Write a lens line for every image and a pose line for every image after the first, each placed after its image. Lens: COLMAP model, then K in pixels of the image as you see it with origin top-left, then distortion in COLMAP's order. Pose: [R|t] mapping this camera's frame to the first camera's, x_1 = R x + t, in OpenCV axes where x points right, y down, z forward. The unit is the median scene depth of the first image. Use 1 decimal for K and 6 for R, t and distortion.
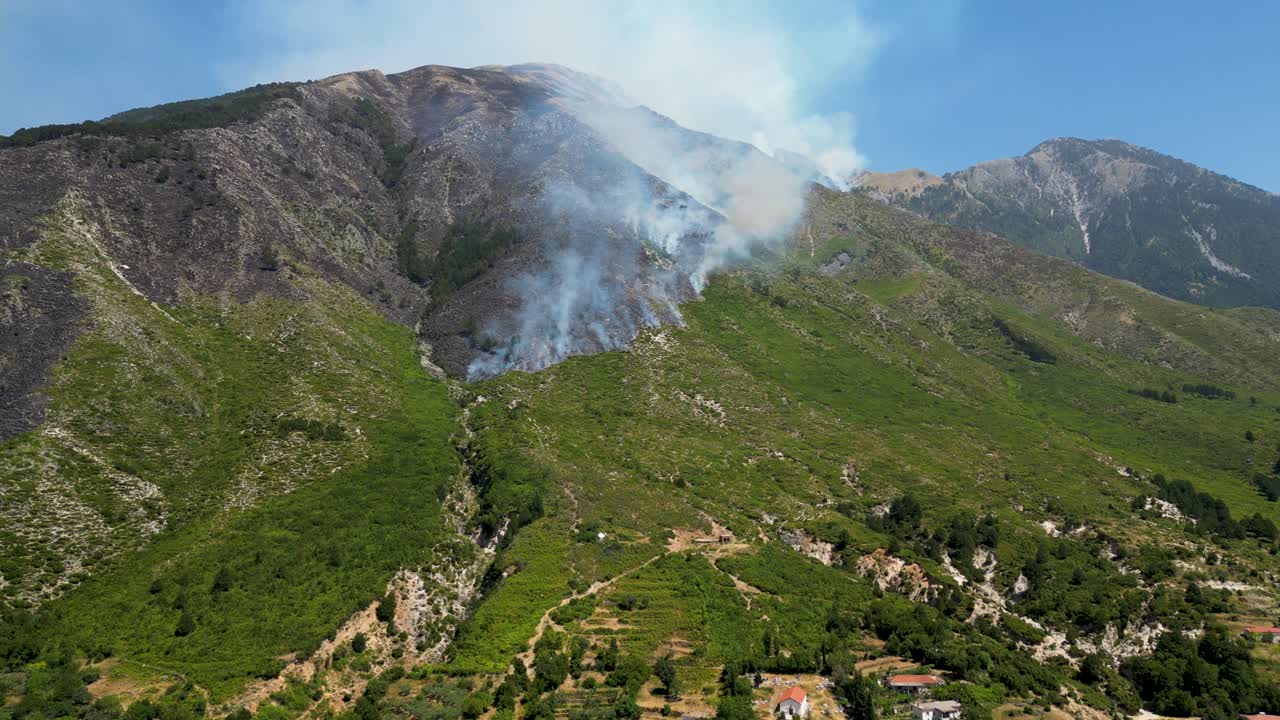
lens RADIAL K [[901.7, 0, 644.2], [0, 901.7, 357.3], [0, 0, 1]] dist [0.040465, -0.012993]
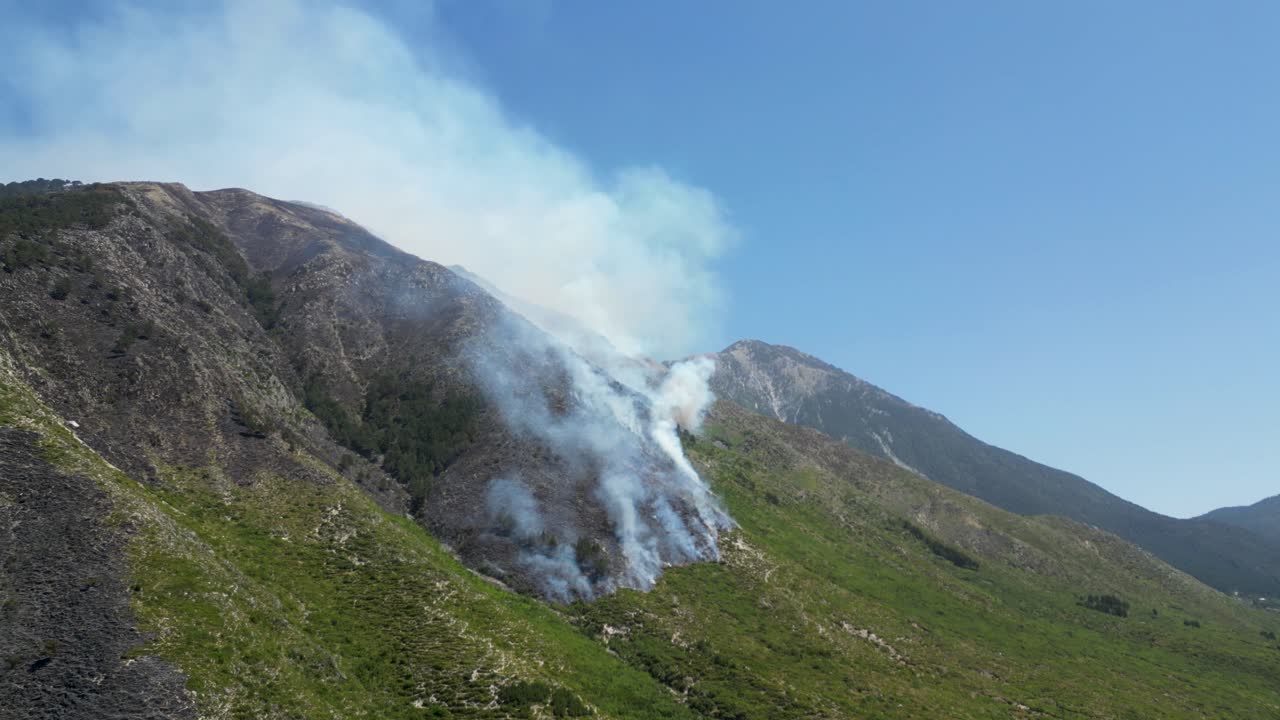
lens RADIAL K [[901.7, 0, 638.4], [0, 901.7, 358.8], [0, 0, 1]] dist [0.040465, -0.012993]
pose [[0.928452, 0.097800, 0.358347, -0.254651], [-0.031207, 0.981844, -0.187108, -0.020407], [-0.370139, 0.162538, 0.914647, 0.140677]]
